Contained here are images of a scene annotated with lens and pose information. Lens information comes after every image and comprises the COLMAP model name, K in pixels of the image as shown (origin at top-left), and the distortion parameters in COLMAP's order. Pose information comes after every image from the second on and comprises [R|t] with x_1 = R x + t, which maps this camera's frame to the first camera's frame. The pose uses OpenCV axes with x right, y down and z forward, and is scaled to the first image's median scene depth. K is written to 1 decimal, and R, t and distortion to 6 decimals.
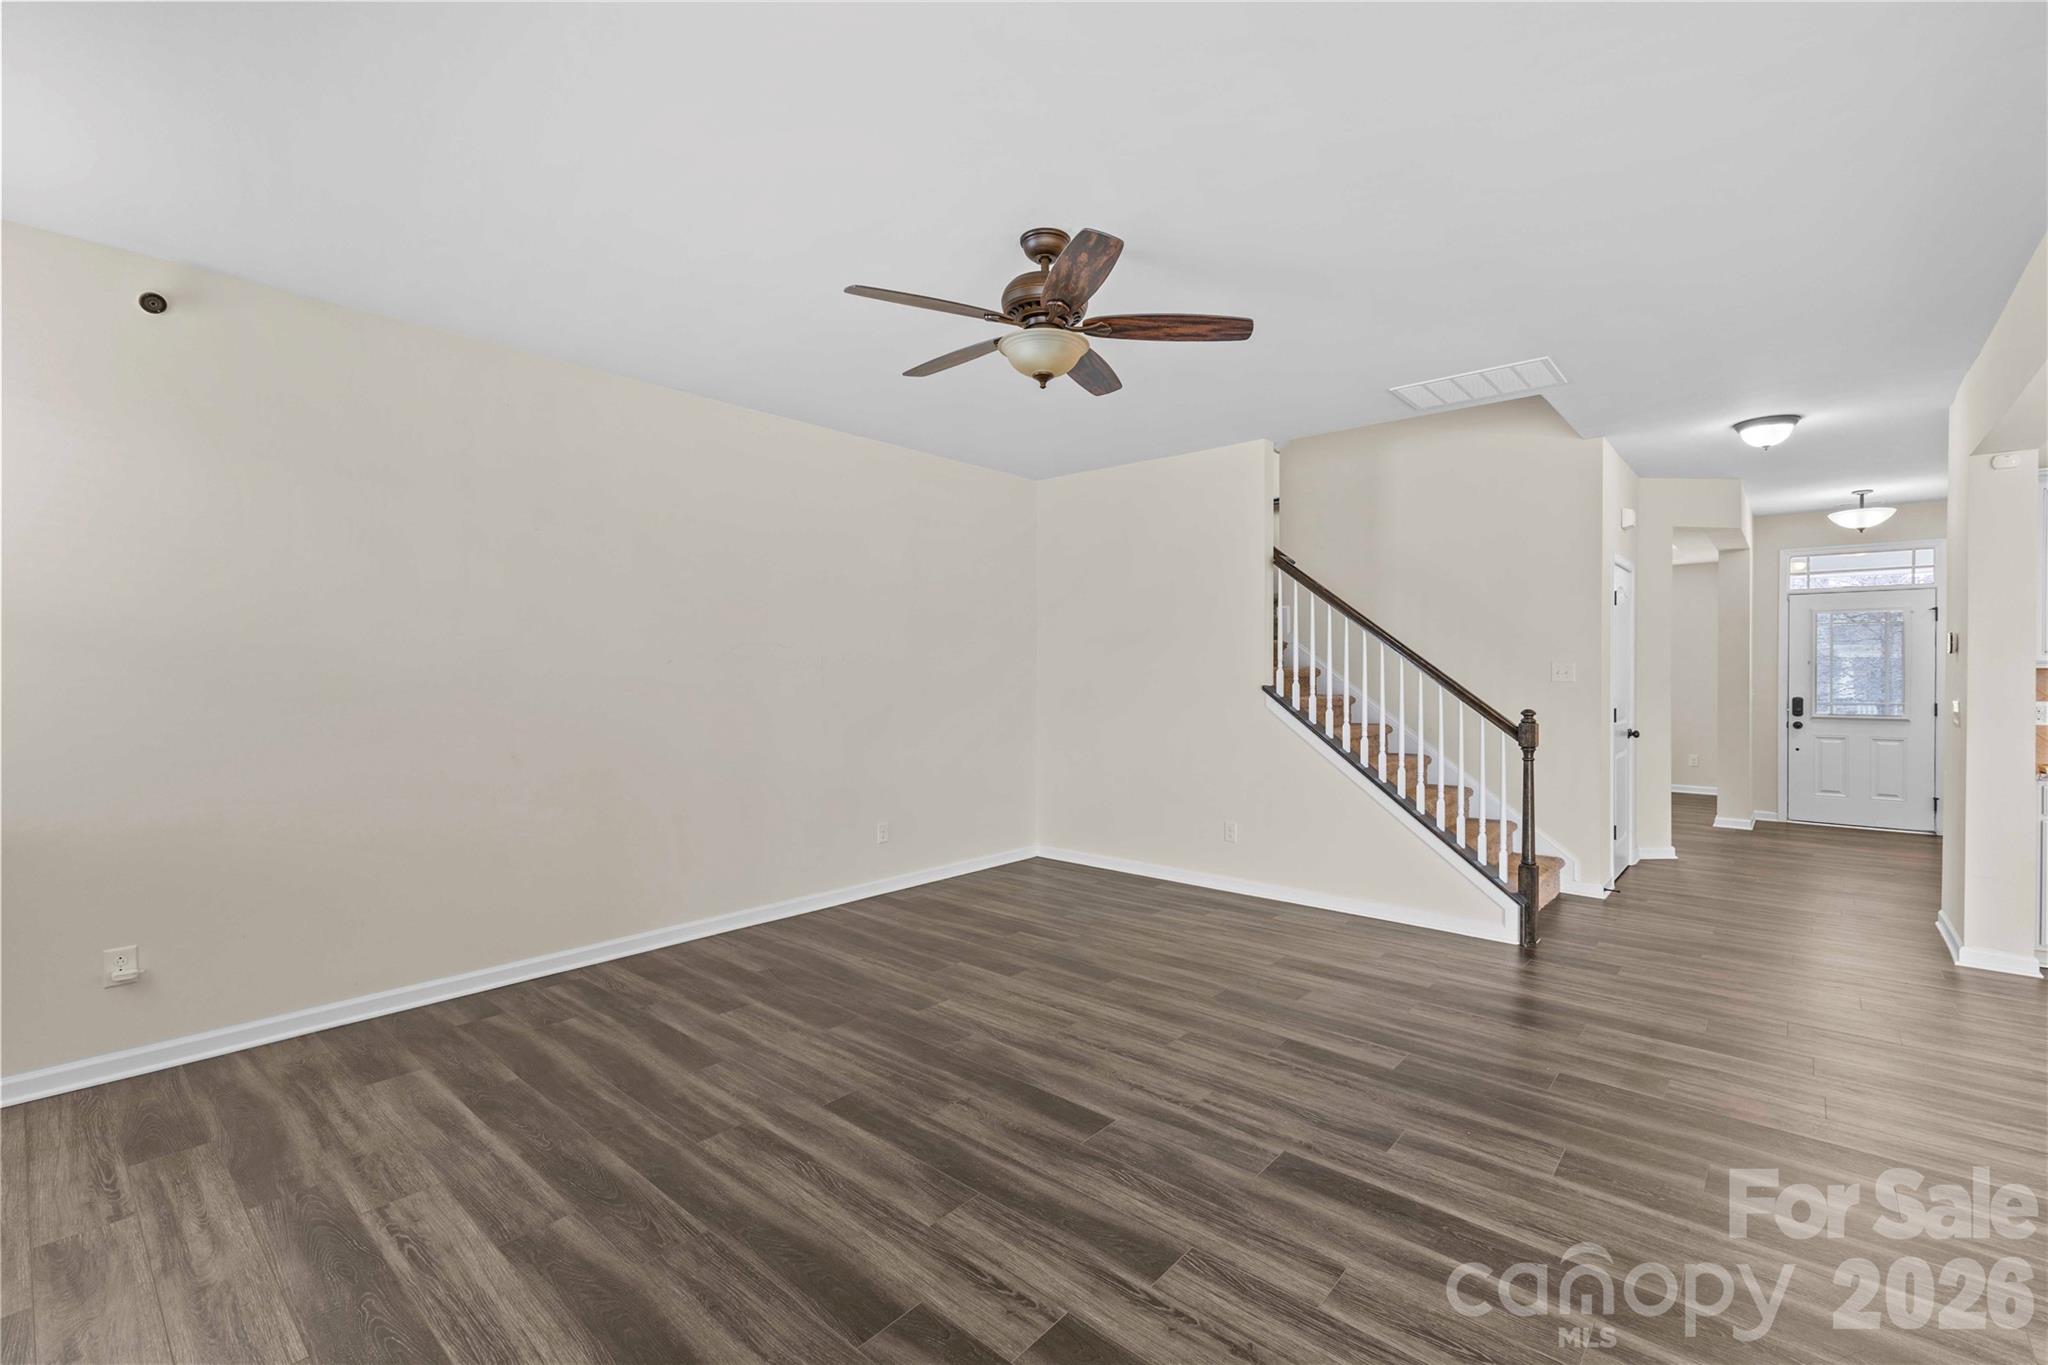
lens RADIAL K [[871.2, 0, 1009.8], [0, 871.2, 673.9], [0, 0, 1]] dist [0.002254, -0.001597]
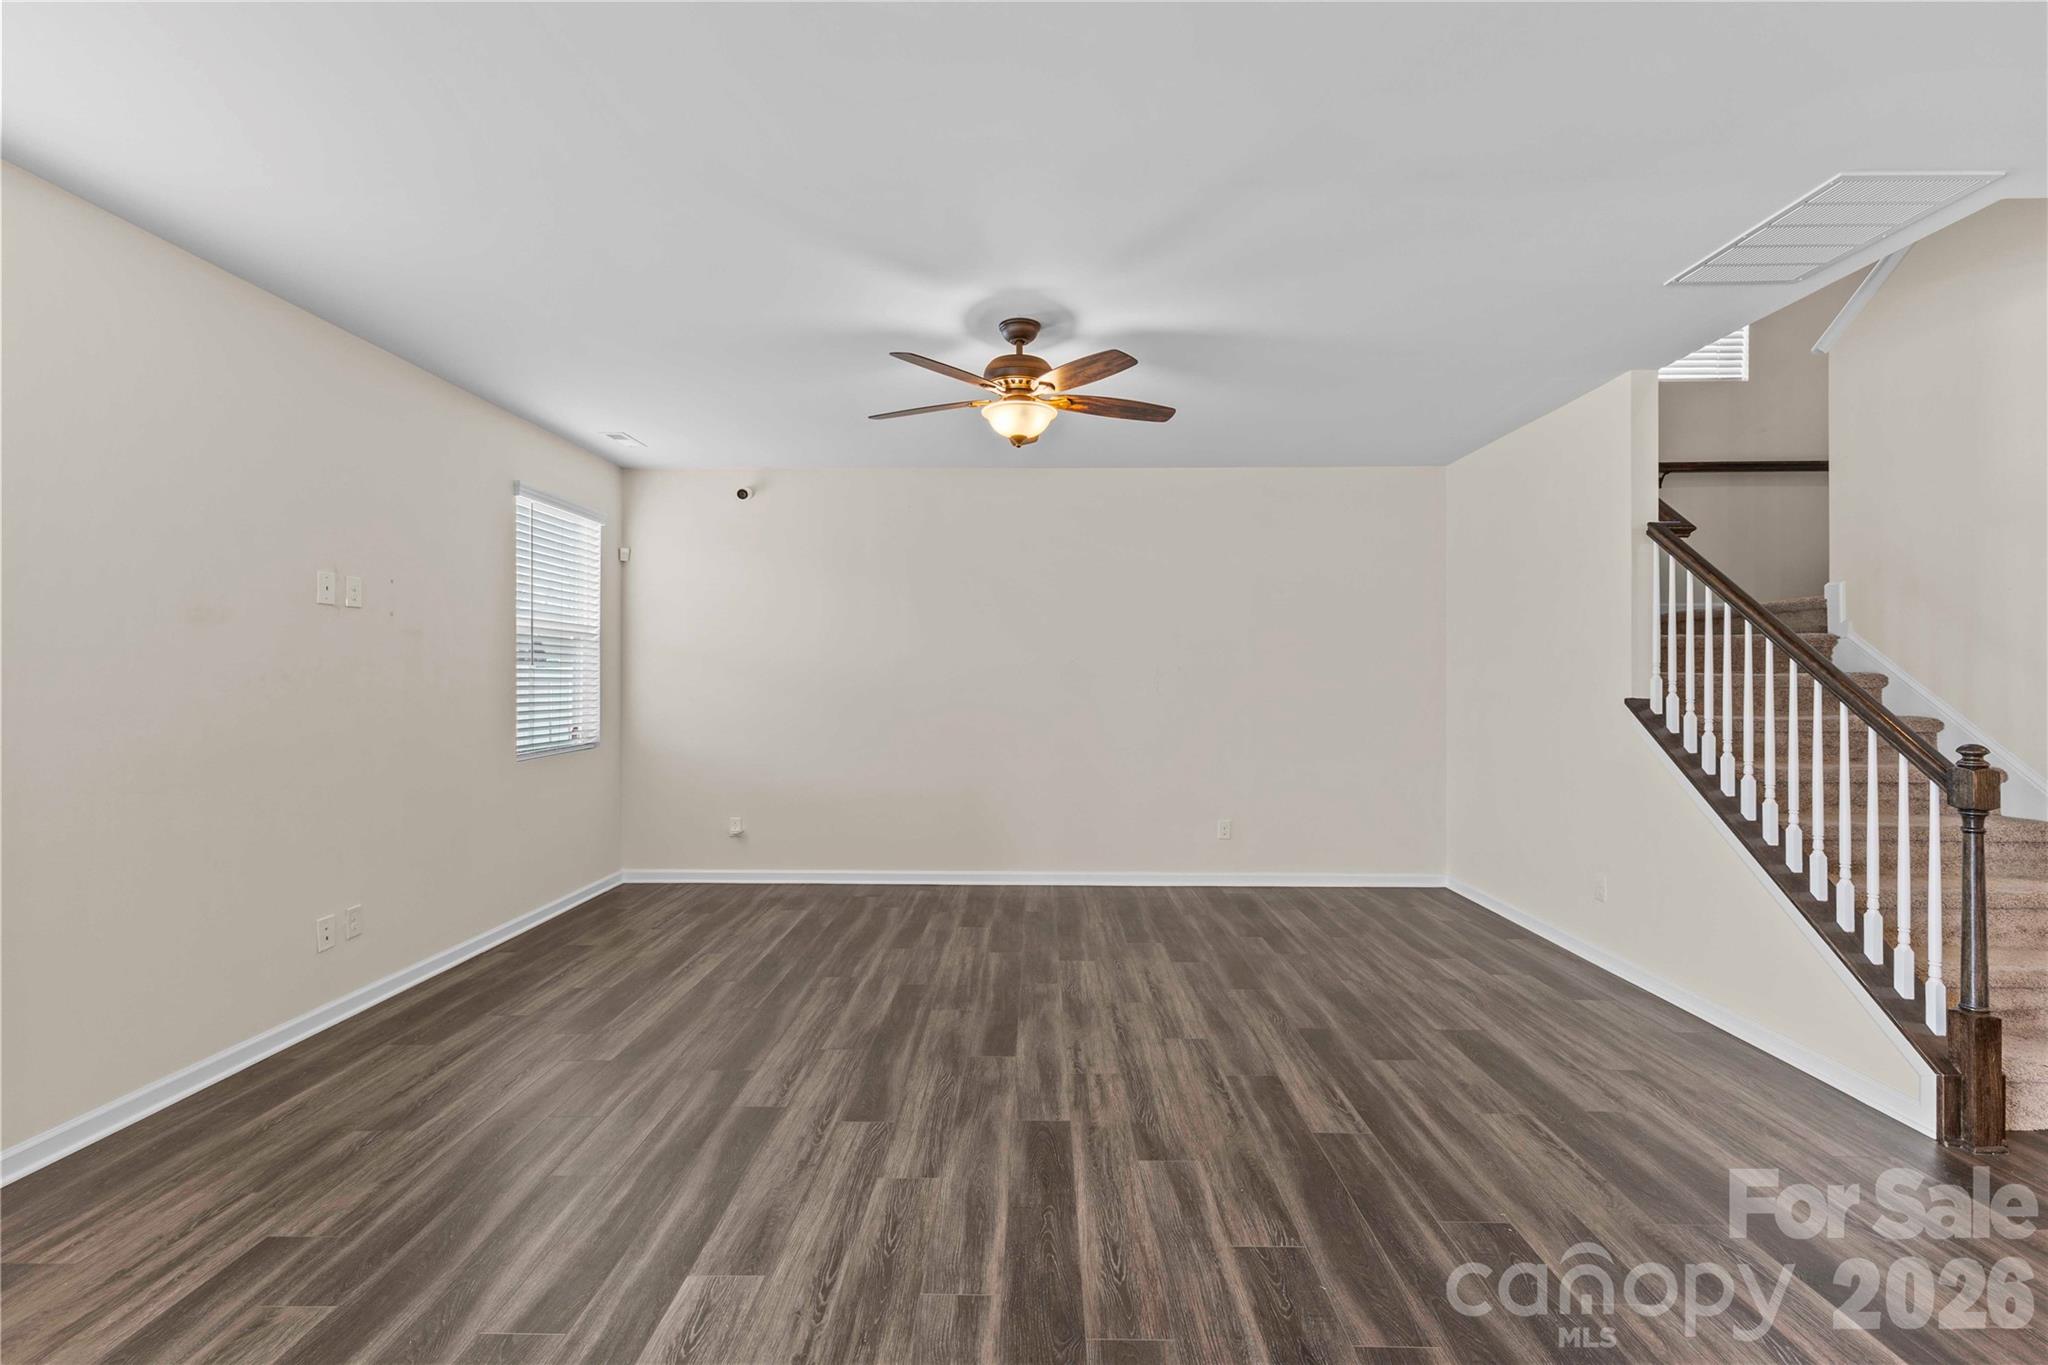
lens RADIAL K [[871.2, 0, 1022.2], [0, 871.2, 668.8], [0, 0, 1]] dist [0.002254, -0.001597]
pose [[0.650163, -0.008811, -0.759743, 0.902244], [-0.002744, 0.999899, -0.013944, 0.000512], [0.759789, 0.011151, 0.650074, 0.199149]]
